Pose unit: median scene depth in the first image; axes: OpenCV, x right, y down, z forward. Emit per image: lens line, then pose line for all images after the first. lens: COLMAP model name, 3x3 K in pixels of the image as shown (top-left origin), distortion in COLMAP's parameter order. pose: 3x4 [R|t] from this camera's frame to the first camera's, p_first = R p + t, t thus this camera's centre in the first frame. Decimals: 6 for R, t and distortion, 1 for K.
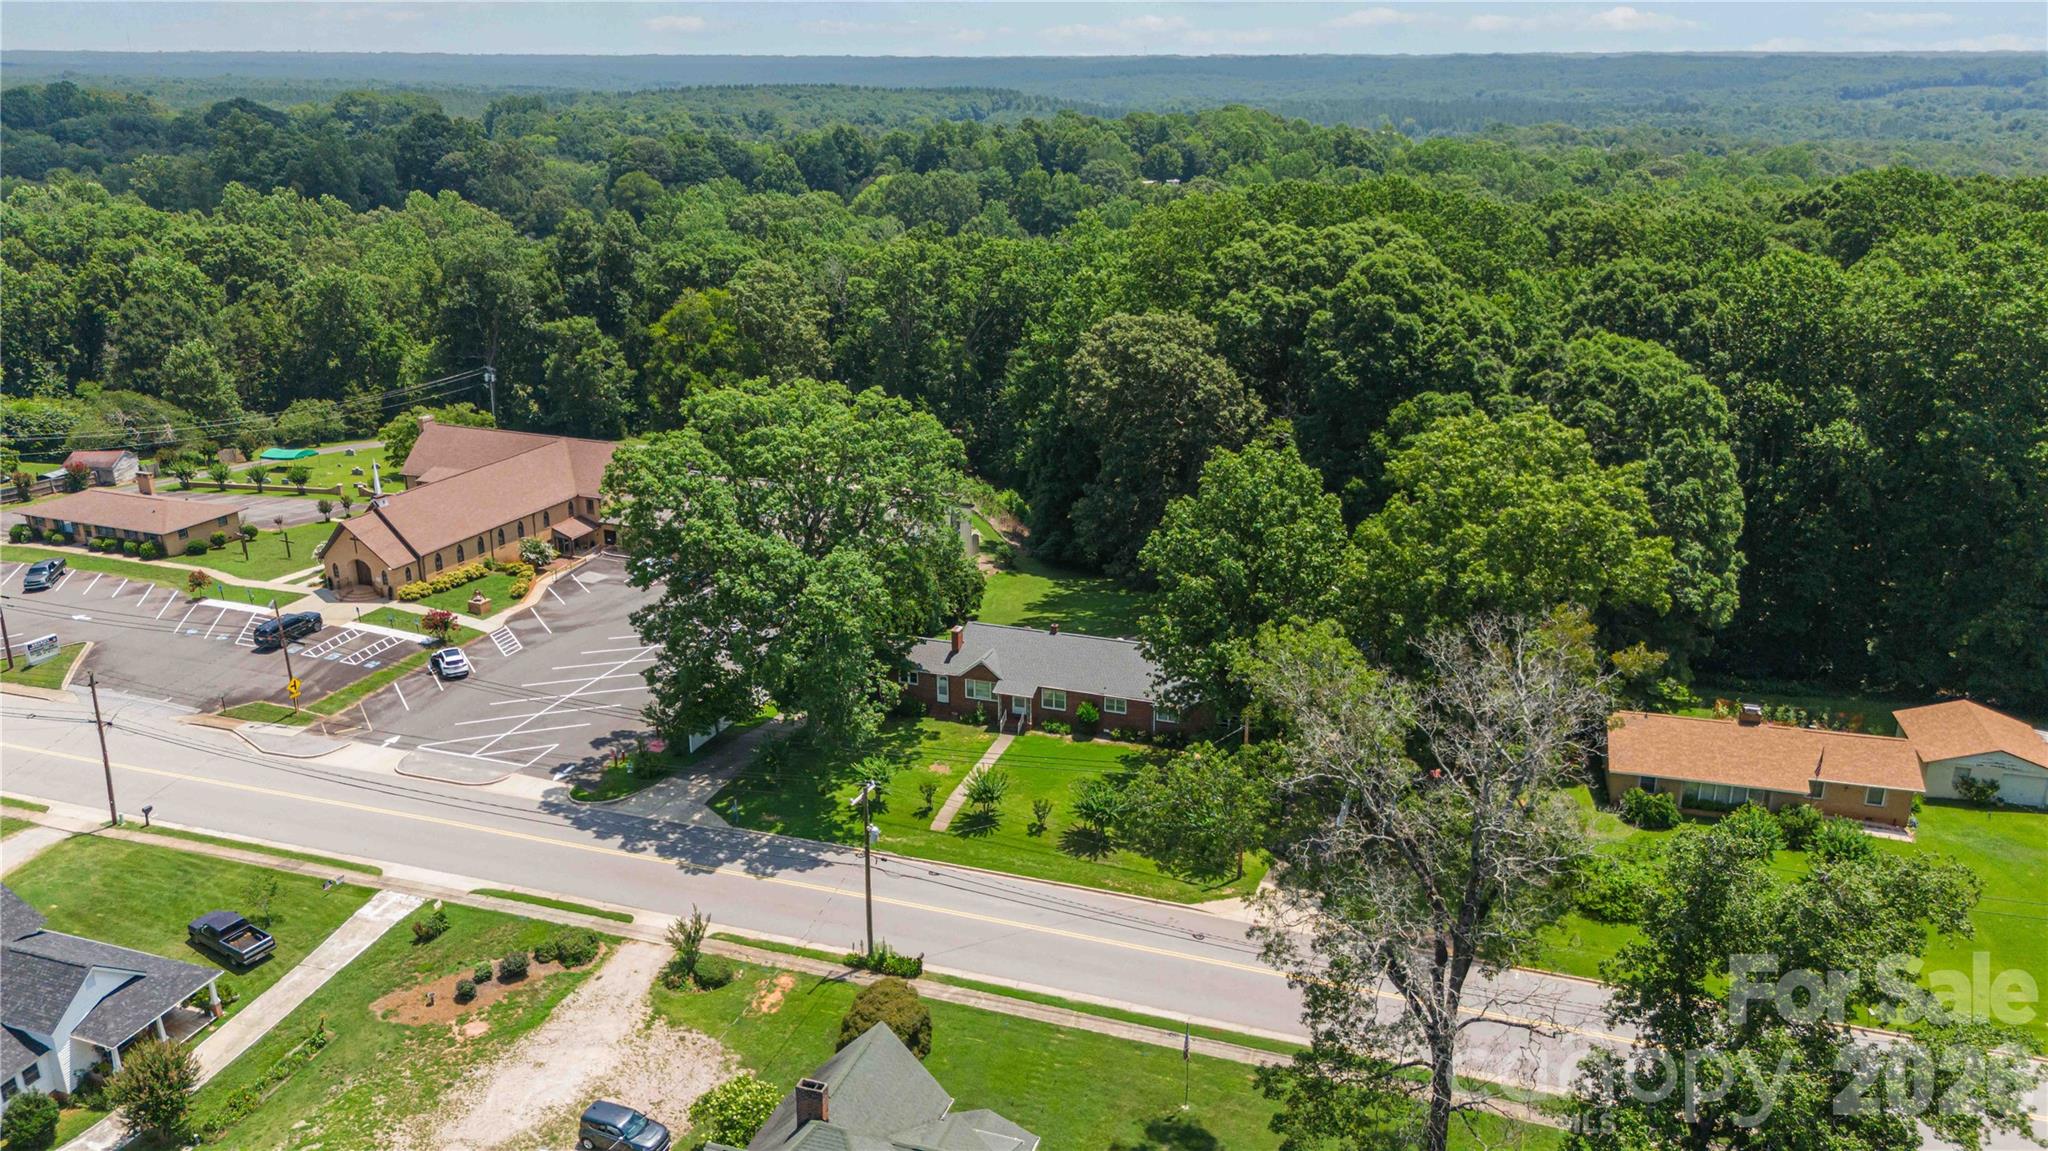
lens RADIAL K [[1515.9, 0, 1014.3], [0, 1515.9, 582.2], [0, 0, 1]] dist [0.039225, -0.006043]
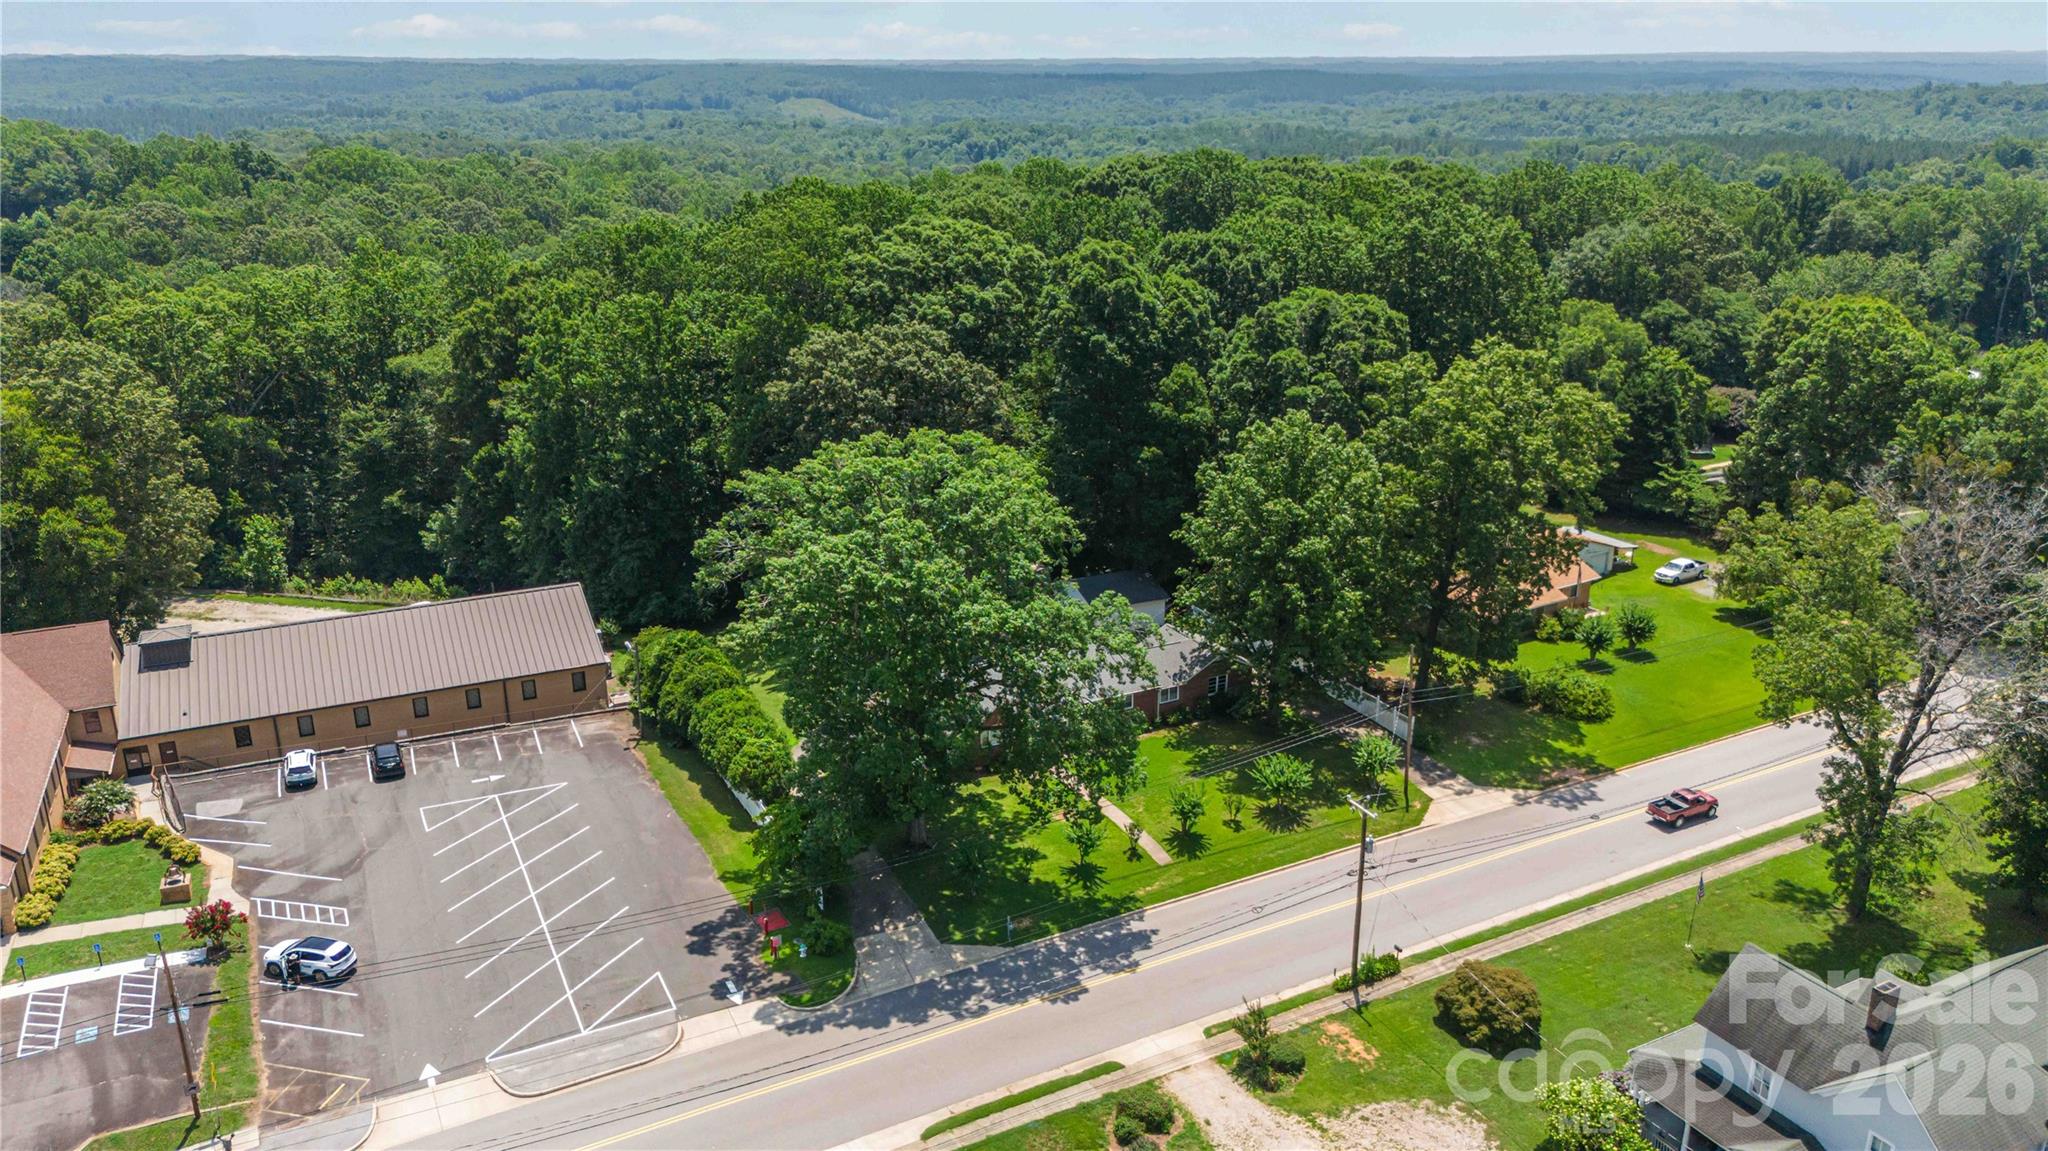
lens RADIAL K [[1515.9, 0, 1014.3], [0, 1515.9, 582.2], [0, 0, 1]] dist [0.039225, -0.006043]
pose [[0.684930, -0.241166, 0.687539, -0.625791], [0.242900, 0.965230, 0.096593, -0.105866], [-0.686928, 0.100844, 0.719695, 0.303358]]
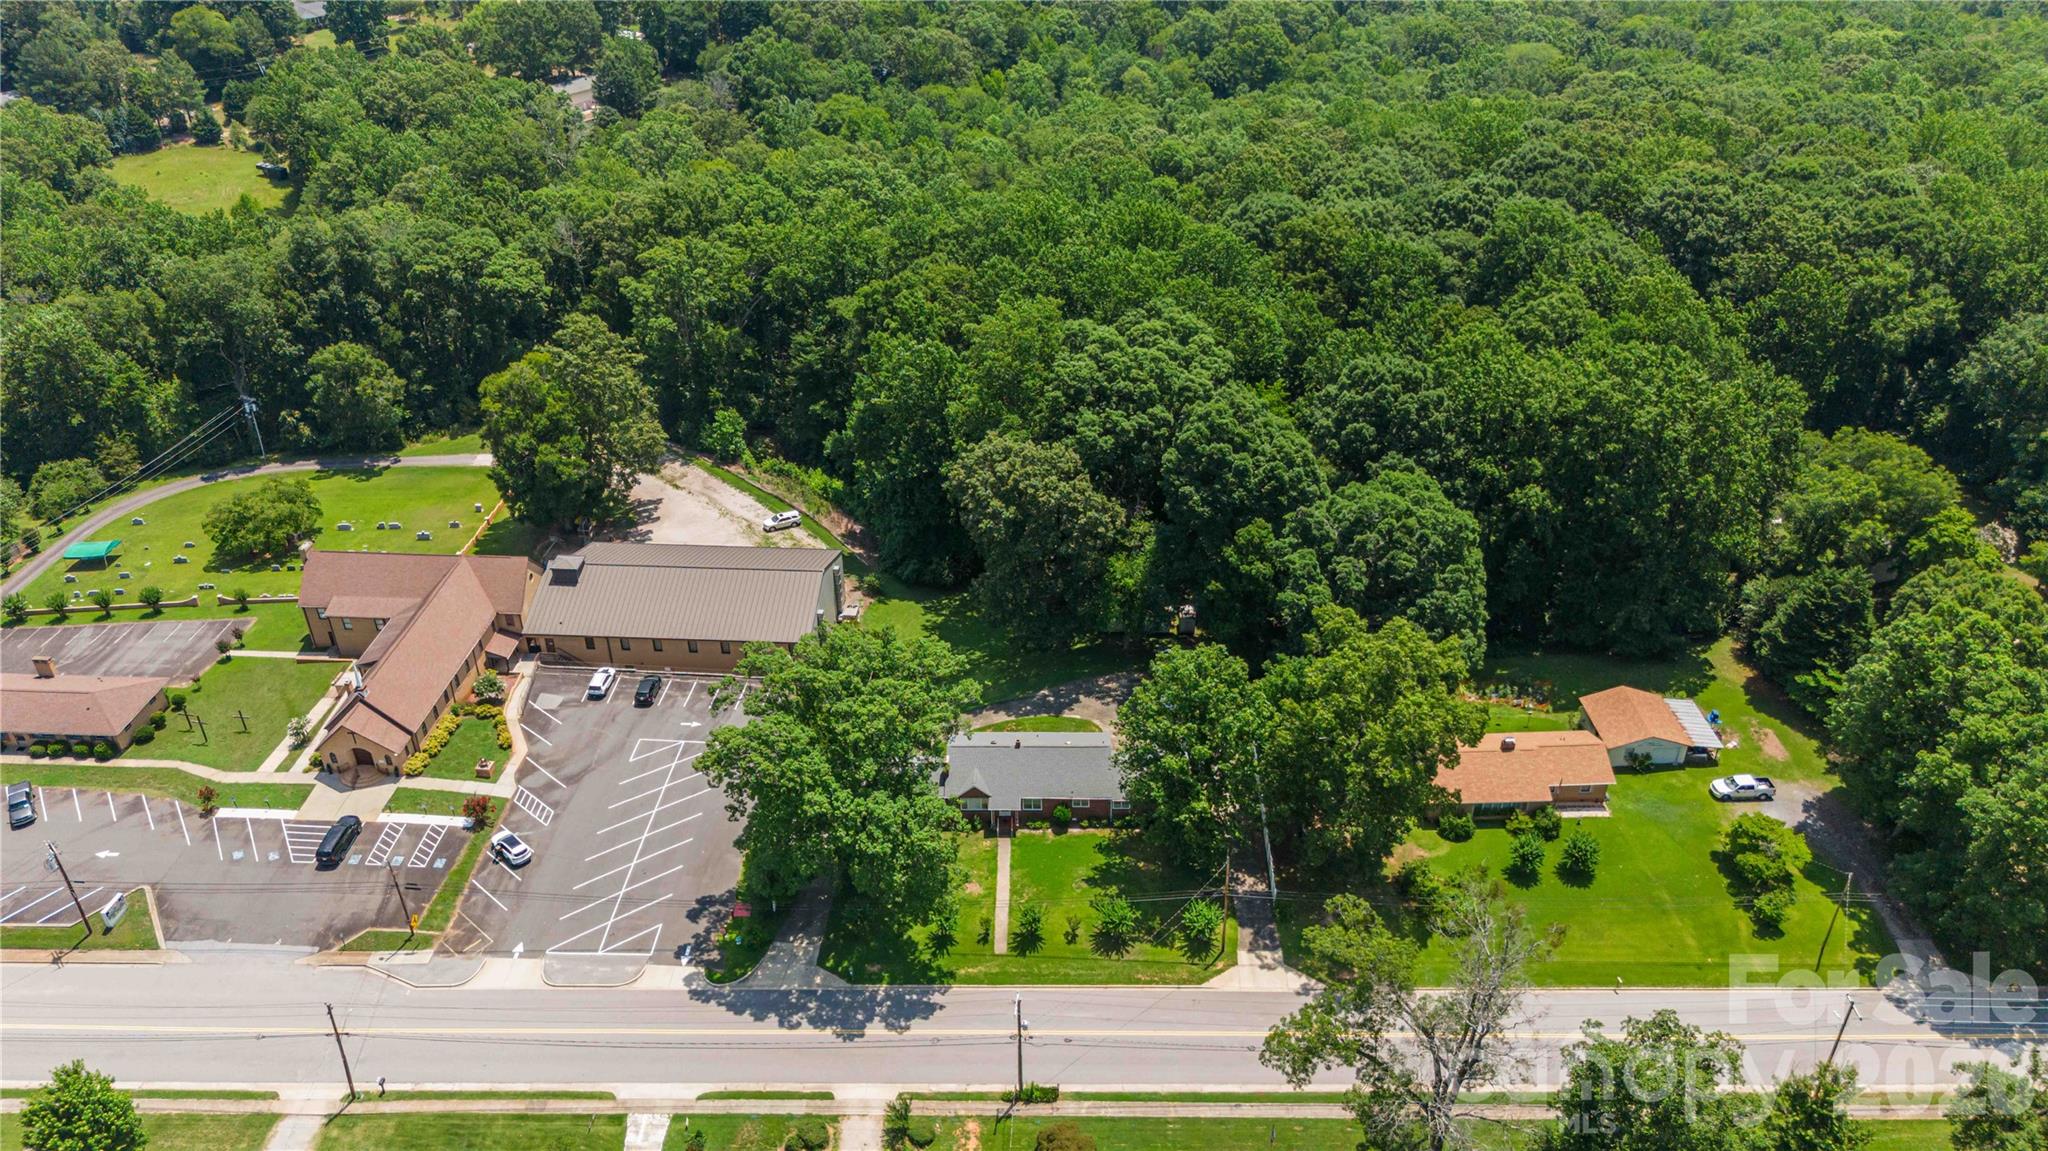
lens RADIAL K [[1515.9, 0, 1014.3], [0, 1515.9, 582.2], [0, 0, 1]] dist [0.039225, -0.006043]
pose [[0.954051, -0.174064, 0.243902, -0.268287], [0.115215, 0.964494, 0.237647, -0.411650], [-0.276608, -0.198626, 0.940232, -0.192168]]
